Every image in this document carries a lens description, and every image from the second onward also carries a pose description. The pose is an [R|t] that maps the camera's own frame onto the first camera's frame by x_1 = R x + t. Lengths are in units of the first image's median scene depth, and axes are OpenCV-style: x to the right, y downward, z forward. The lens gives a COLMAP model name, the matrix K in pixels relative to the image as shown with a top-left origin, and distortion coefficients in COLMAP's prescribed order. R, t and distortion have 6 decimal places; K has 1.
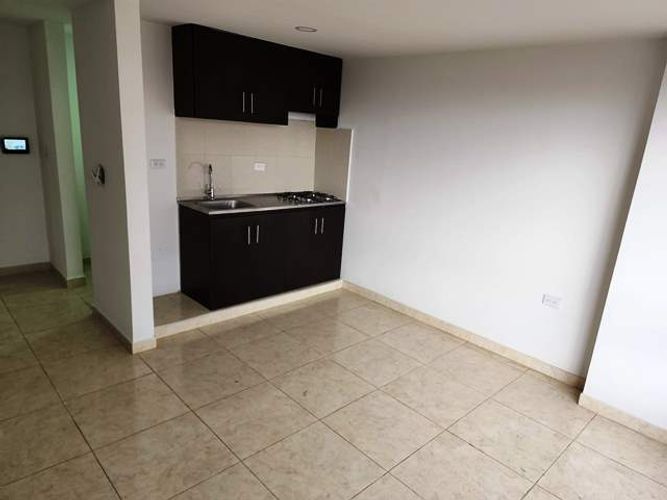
lens RADIAL K [[451.7, 0, 334.5], [0, 451.7, 252.1], [0, 0, 1]] dist [0.063685, -0.039170]
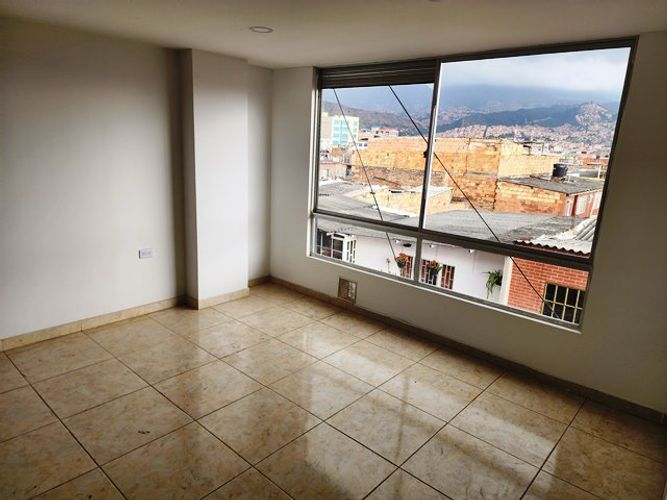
lens RADIAL K [[451.7, 0, 331.2], [0, 451.7, 257.1], [0, 0, 1]] dist [0.063685, -0.039170]
pose [[-0.080950, -0.324133, 0.942542, -0.630627], [0.215321, 0.917628, 0.334059, -0.162536], [-0.973182, 0.229991, -0.004490, 0.456126]]
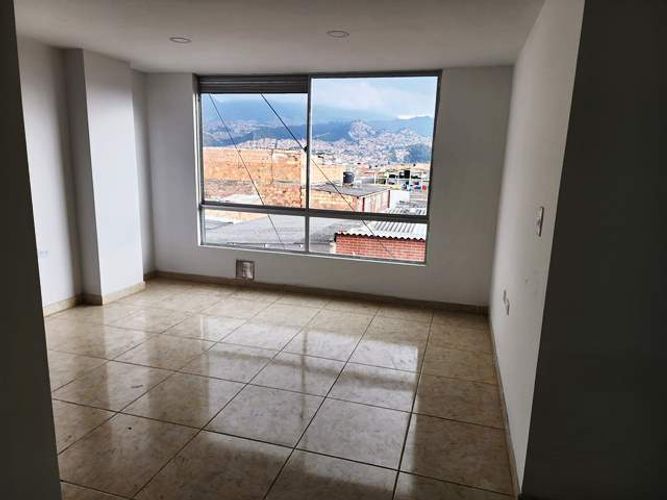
lens RADIAL K [[451.7, 0, 347.2], [0, 451.7, 260.0], [0, 0, 1]] dist [0.063685, -0.039170]
pose [[-0.521690, -0.268301, 0.809848, -0.803964], [0.159989, 0.901653, 0.401778, -0.202653], [-0.837999, 0.339171, -0.427458, 0.744339]]
